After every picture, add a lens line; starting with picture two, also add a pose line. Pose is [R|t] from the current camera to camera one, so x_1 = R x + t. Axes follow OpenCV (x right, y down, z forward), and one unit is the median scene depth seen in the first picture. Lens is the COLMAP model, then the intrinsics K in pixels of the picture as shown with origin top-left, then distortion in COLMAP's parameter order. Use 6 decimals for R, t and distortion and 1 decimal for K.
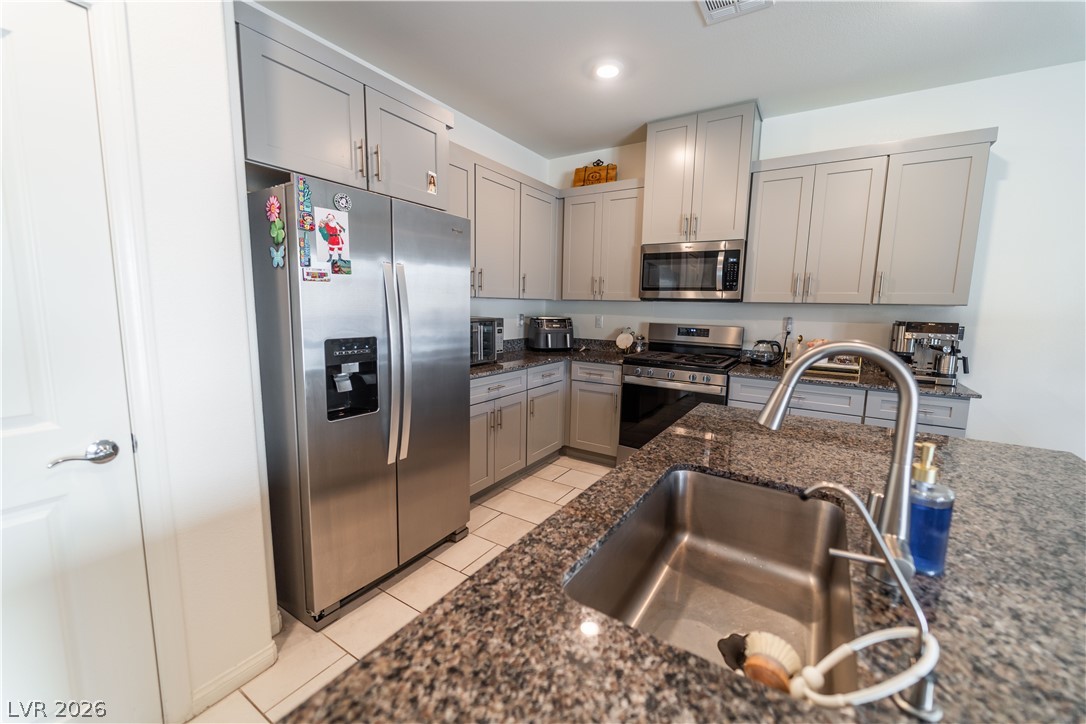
lens RADIAL K [[431.9, 0, 544.4], [0, 431.9, 360.8], [0, 0, 1]] dist [0.000823, -0.001023]
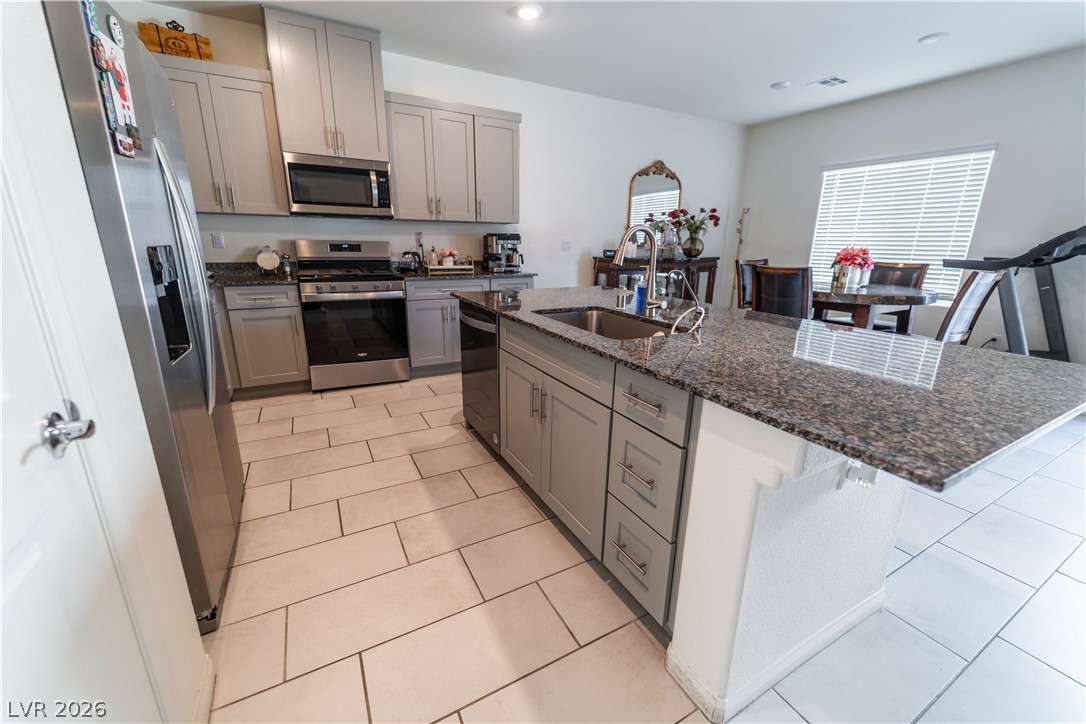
lens RADIAL K [[431.9, 0, 544.4], [0, 431.9, 360.8], [0, 0, 1]] dist [0.000823, -0.001023]
pose [[0.481284, -0.248529, 0.840595, -0.455960], [0.110399, 0.968514, 0.223141, 0.023879], [-0.869585, -0.014594, 0.493567, 0.057019]]
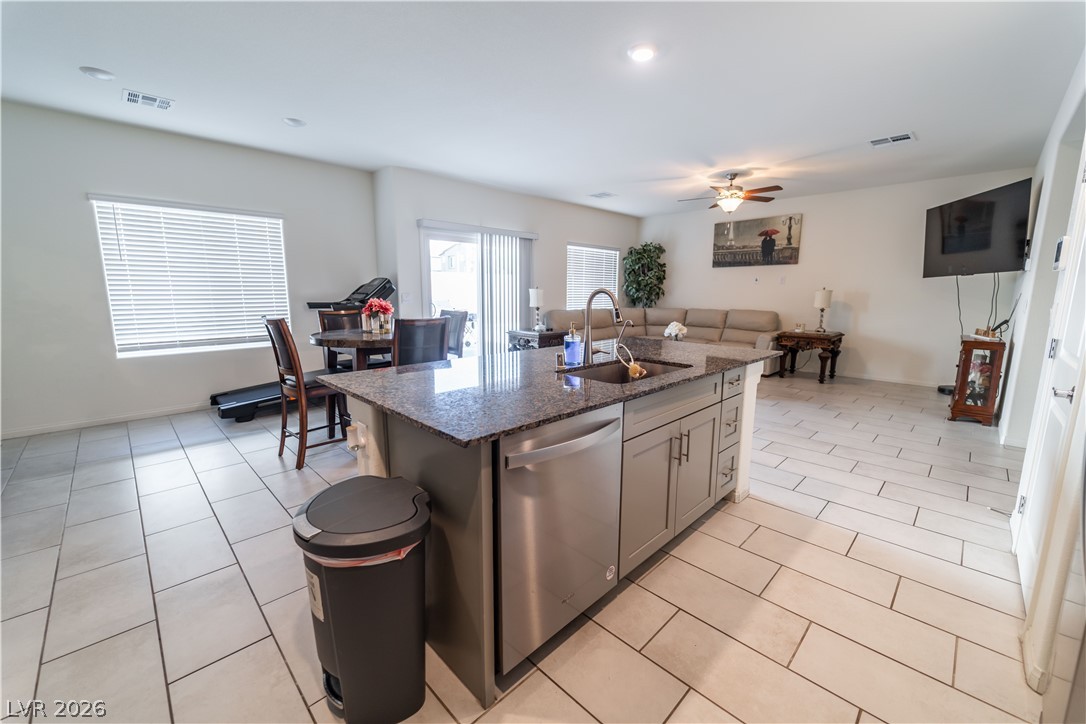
lens RADIAL K [[431.9, 0, 544.4], [0, 431.9, 360.8], [0, 0, 1]] dist [0.000823, -0.001023]
pose [[-0.975220, -0.059348, 0.213129, 0.101097], [0.004941, 0.957265, 0.289169, -0.106207], [-0.221182, 0.283057, -0.933251, 0.983067]]
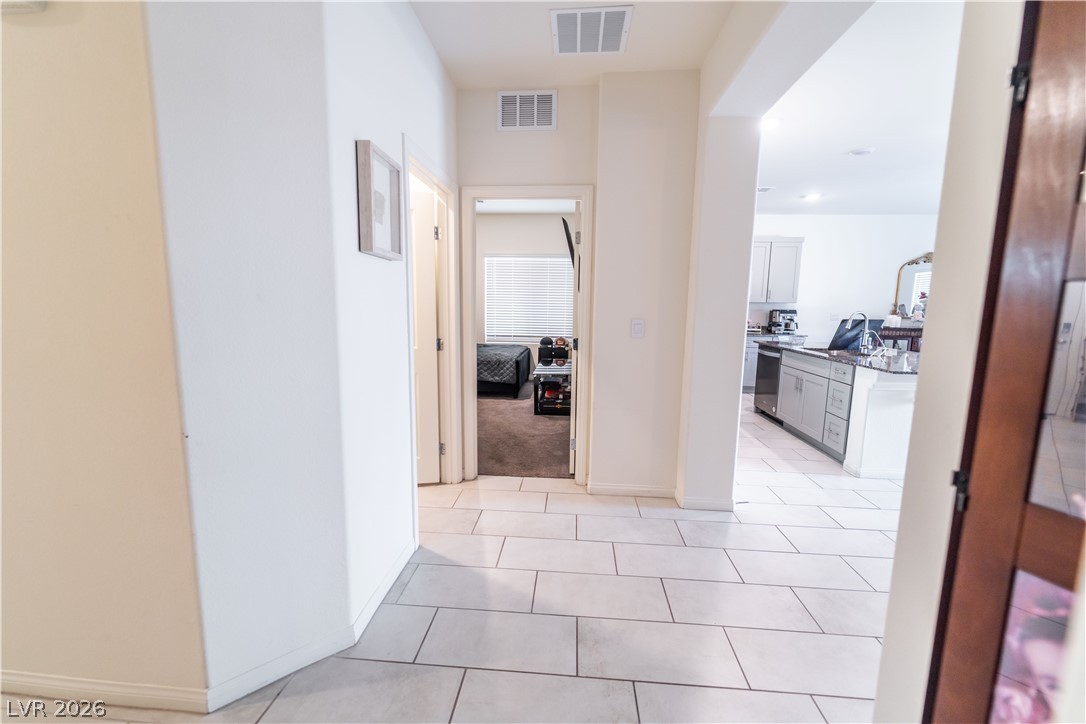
lens RADIAL K [[434.9, 0, 545.7], [0, 434.9, 361.8], [0, 0, 1]] dist [0.001839, -0.000275]
pose [[0.880690, -0.069956, 0.468499, -1.367099], [0.065390, 0.997520, 0.026027, 0.050094], [-0.469158, 0.007714, 0.883081, -0.513487]]
